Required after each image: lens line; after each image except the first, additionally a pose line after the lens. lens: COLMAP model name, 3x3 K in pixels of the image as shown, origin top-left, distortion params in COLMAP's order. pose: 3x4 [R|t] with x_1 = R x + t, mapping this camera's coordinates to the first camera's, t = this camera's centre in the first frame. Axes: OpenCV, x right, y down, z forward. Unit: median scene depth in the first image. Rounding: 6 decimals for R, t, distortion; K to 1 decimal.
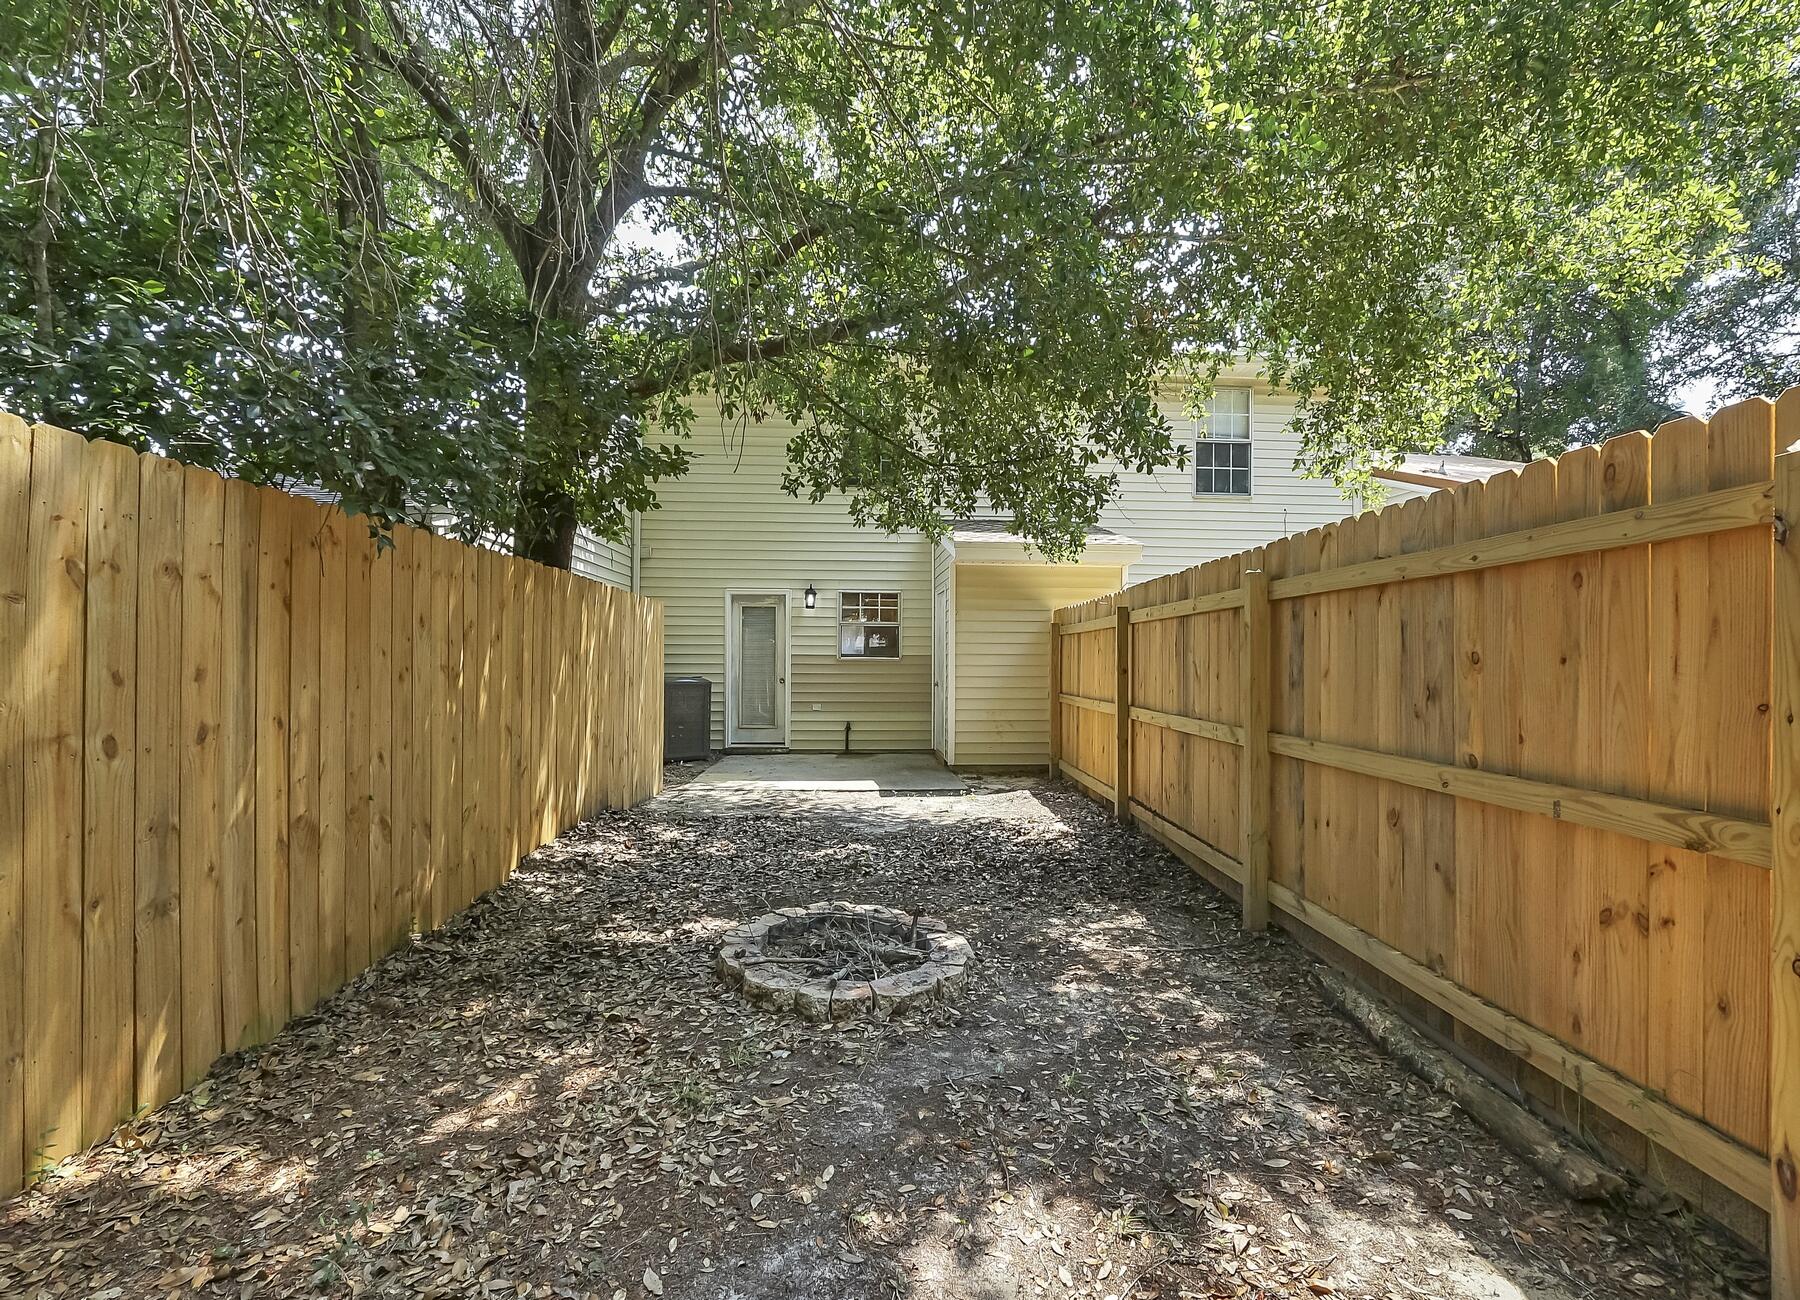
lens RADIAL K [[774.1, 0, 905.3], [0, 774.1, 646.7], [0, 0, 1]] dist [-0.019597, 0.007587]
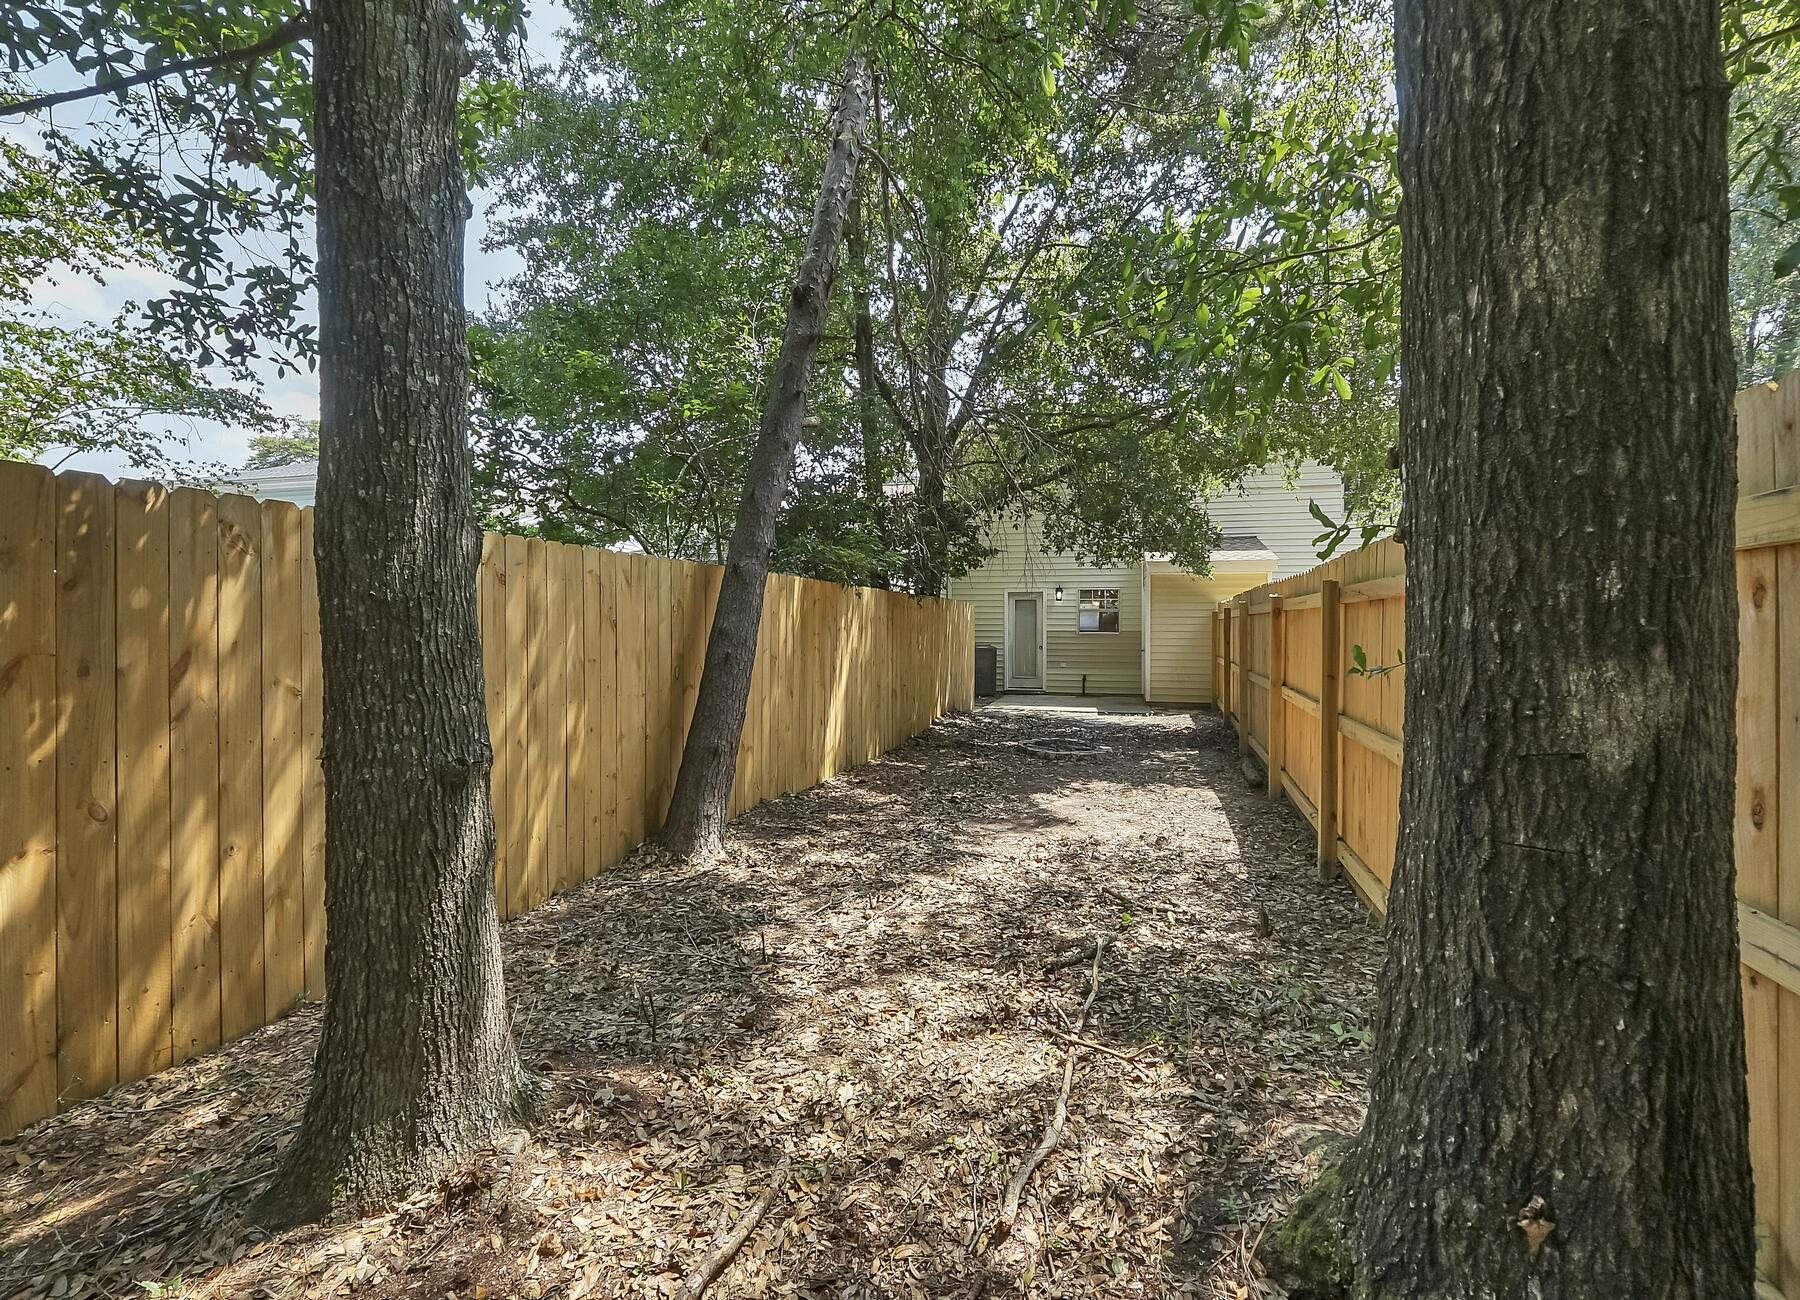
lens RADIAL K [[778.2, 0, 906.8], [0, 778.2, 636.0], [0, 0, 1]] dist [-0.016451, 0.007795]
pose [[0.946313, 0.002763, -0.323241, 0.123912], [0.007084, 0.999546, 0.029283, -0.036028], [0.323175, -0.030001, 0.945863, -0.768553]]
